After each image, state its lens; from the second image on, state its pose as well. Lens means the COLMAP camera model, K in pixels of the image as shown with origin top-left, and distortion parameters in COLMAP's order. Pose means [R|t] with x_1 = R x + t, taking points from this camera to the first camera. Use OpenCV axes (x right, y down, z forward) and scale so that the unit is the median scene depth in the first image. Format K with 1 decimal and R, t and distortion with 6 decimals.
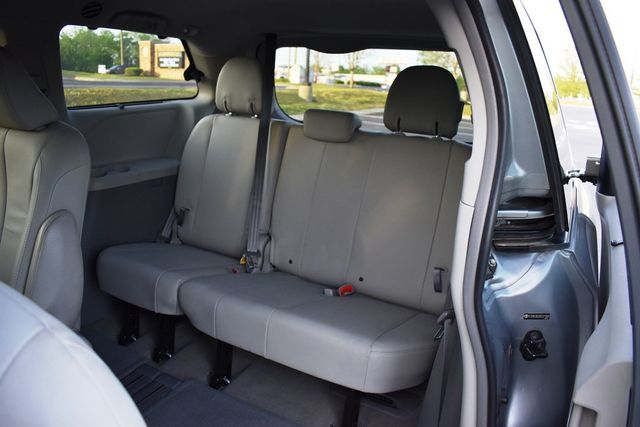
lens RADIAL K [[496.7, 0, 320.0], [0, 496.7, 213.5], [0, 0, 1]] dist [-0.097337, 0.009960]
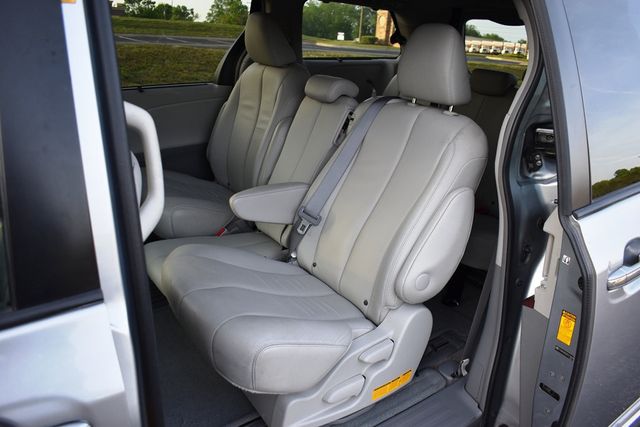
lens RADIAL K [[496.7, 0, 320.0], [0, 496.7, 213.5], [0, 0, 1]] dist [-0.097337, 0.009960]
pose [[0.900556, 0.157246, -0.405306, 0.048896], [-0.135284, 0.987368, 0.082480, 0.028905], [0.413156, -0.019446, 0.910453, -0.083608]]
